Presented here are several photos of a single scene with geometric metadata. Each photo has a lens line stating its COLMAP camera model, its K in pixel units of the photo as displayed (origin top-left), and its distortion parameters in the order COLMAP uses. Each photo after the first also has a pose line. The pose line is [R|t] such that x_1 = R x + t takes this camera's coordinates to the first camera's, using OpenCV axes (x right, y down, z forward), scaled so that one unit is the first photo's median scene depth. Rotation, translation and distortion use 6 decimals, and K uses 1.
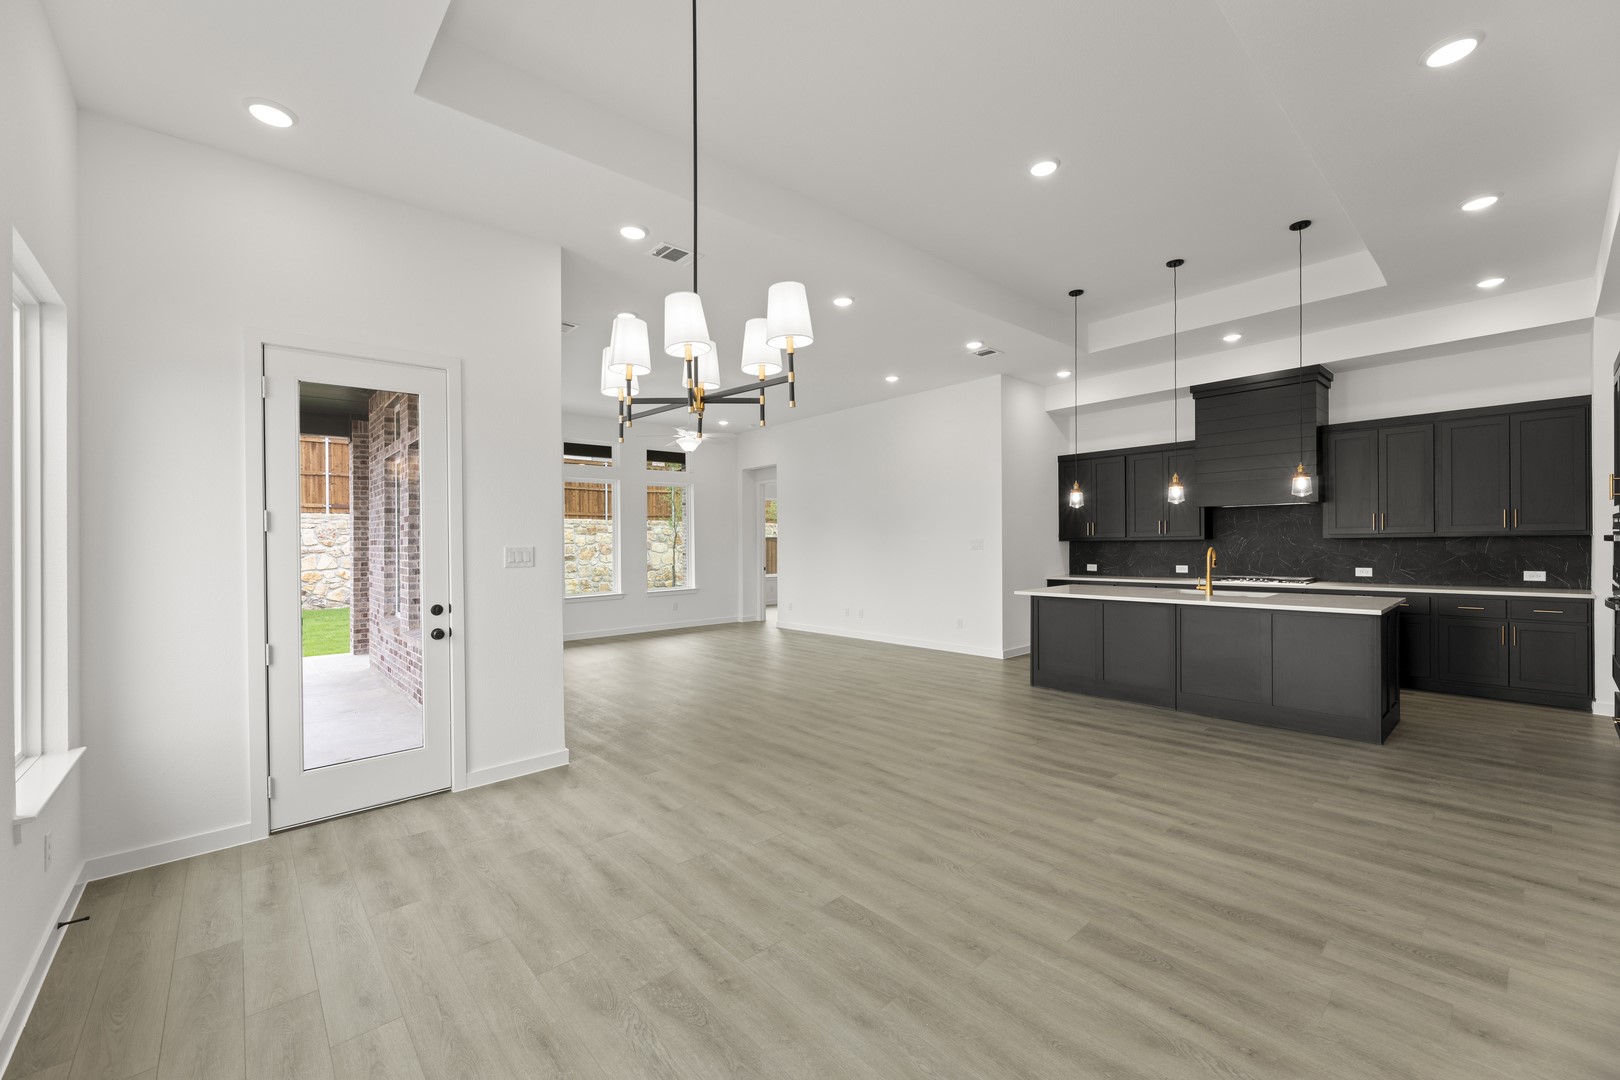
lens RADIAL K [[639.1, 0, 827.2], [0, 639.1, 558.2], [0, 0, 1]] dist [0.002499, 0.000394]
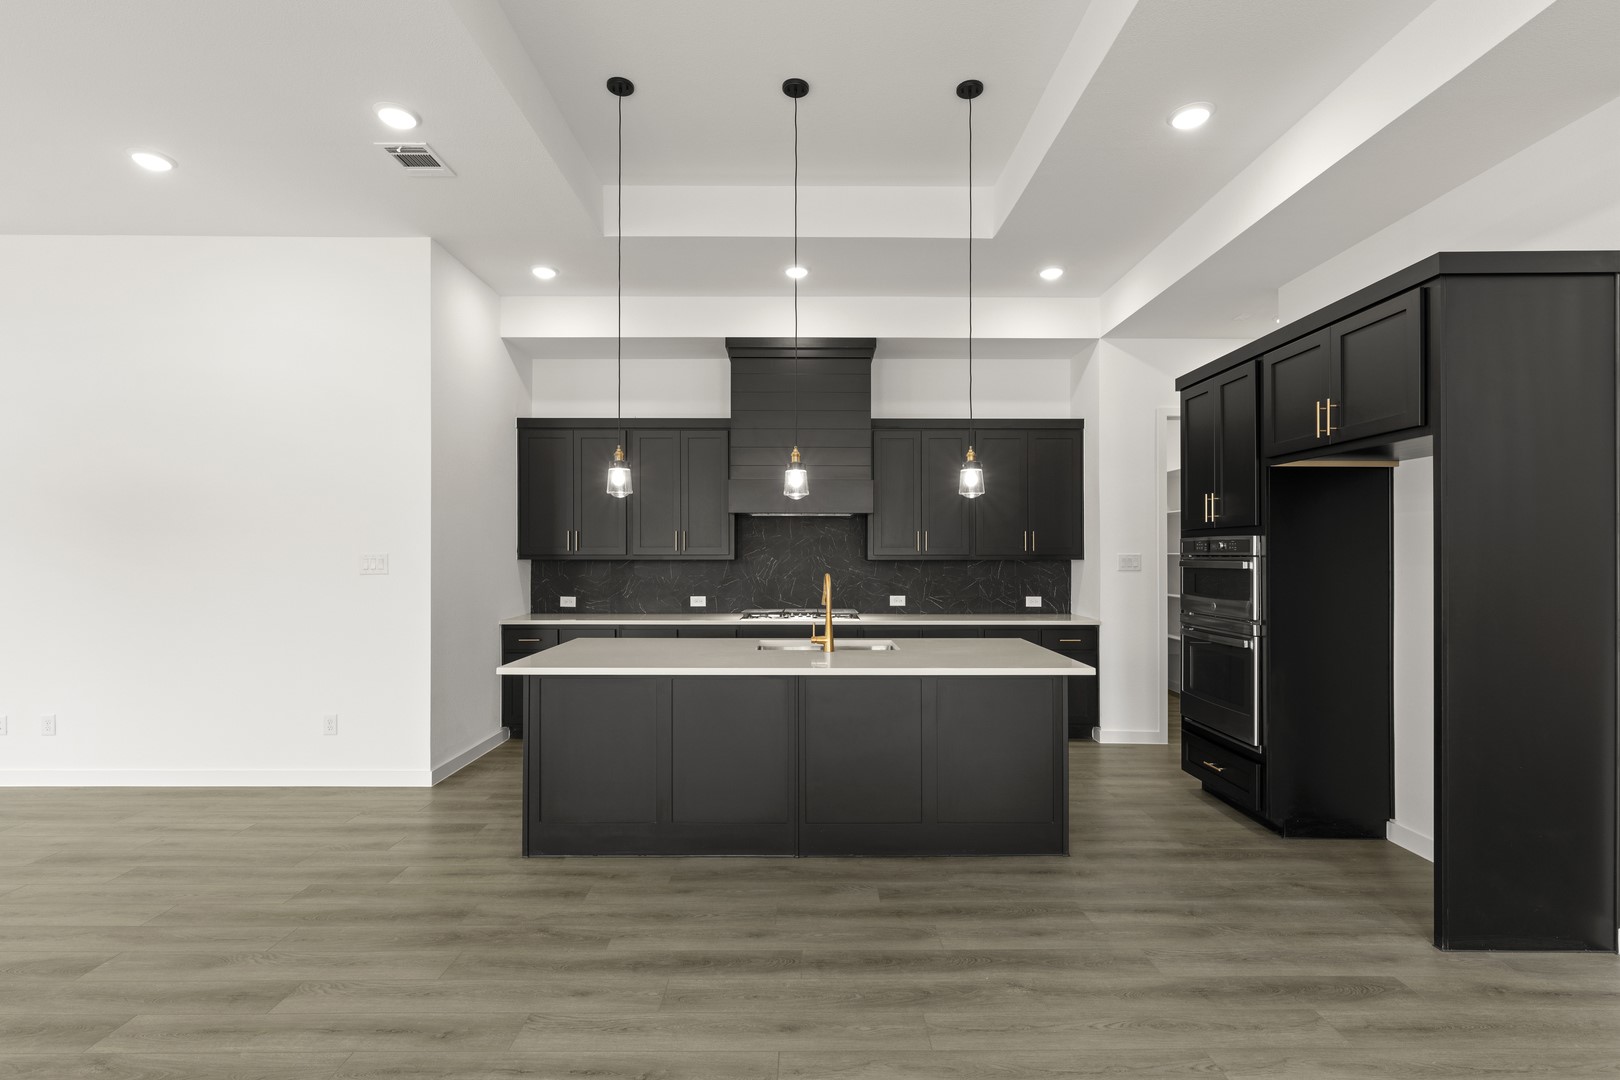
lens RADIAL K [[737.9, 0, 806.3], [0, 737.9, 560.3], [0, 0, 1]] dist [0.000206, 0.000782]
pose [[0.677635, 0.009362, 0.735339, 0.057251], [0.007479, 0.999780, -0.019621, -0.016074], [-0.735360, 0.018796, 0.677416, 0.534586]]
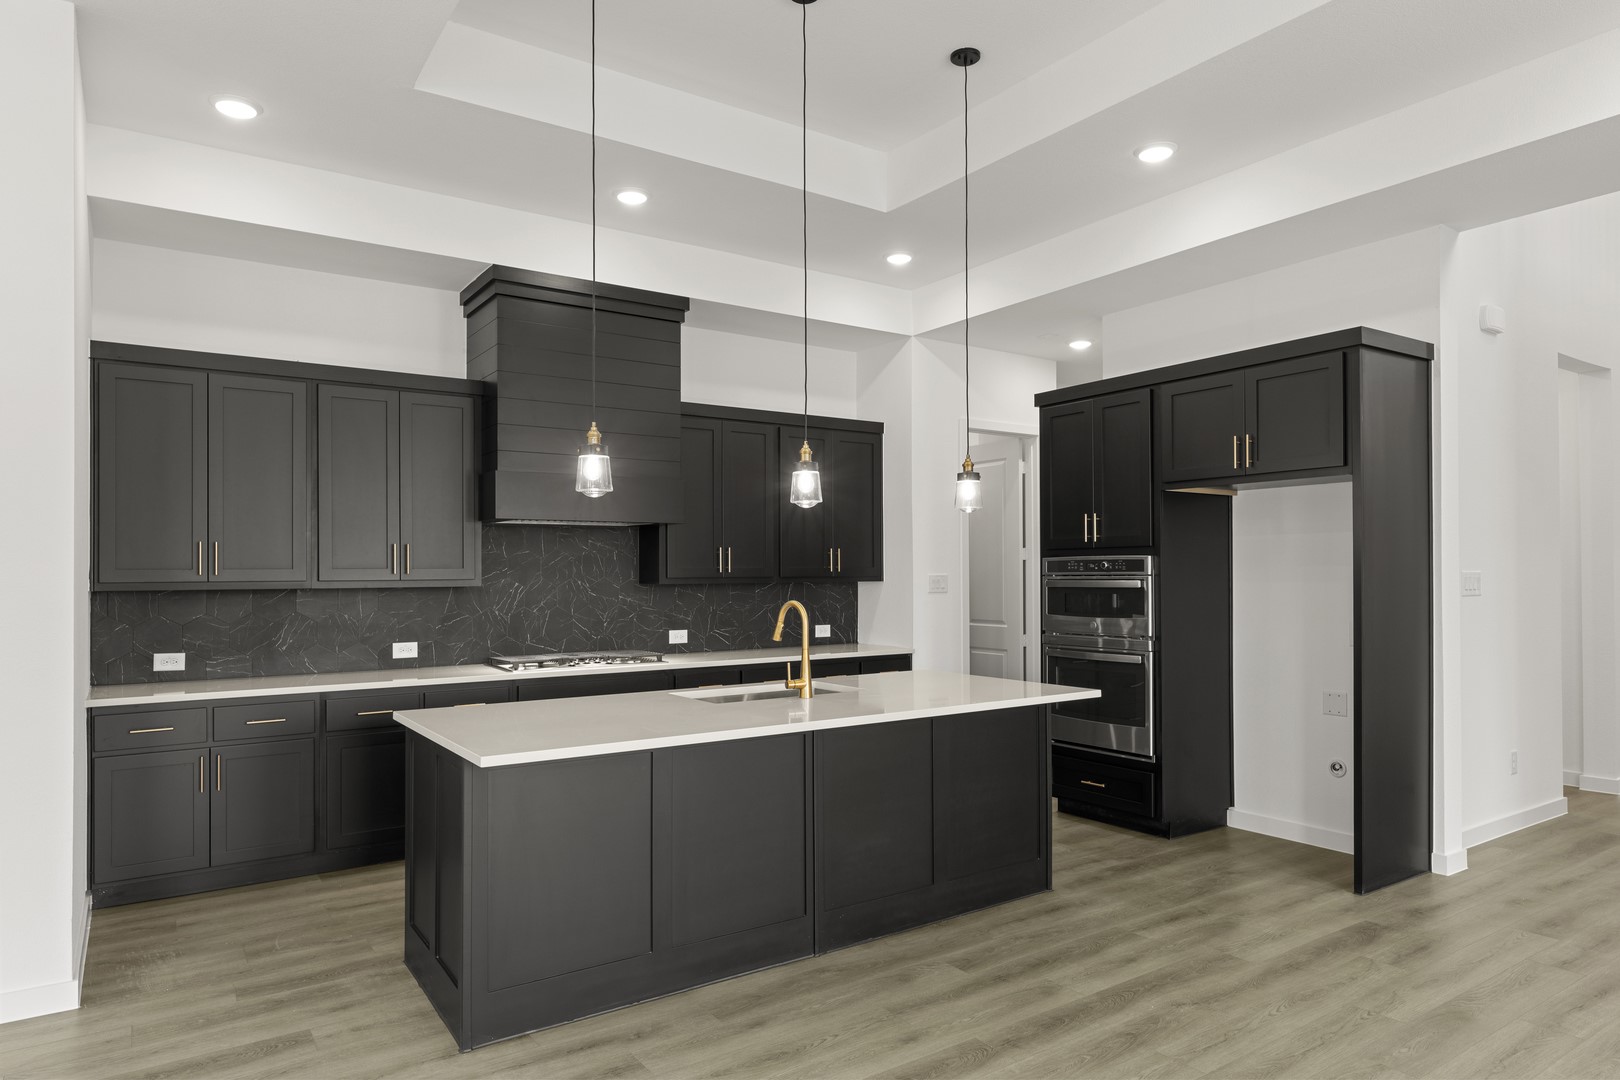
lens RADIAL K [[981.0, 0, 815.4], [0, 981.0, 581.4], [0, 0, 1]] dist [0.002257, -0.002209]
pose [[0.148871, 0.007124, 0.988831, -0.155891], [0.029646, 0.999492, -0.011664, -0.022928], [-0.988412, 0.031051, 0.148584, 0.882084]]
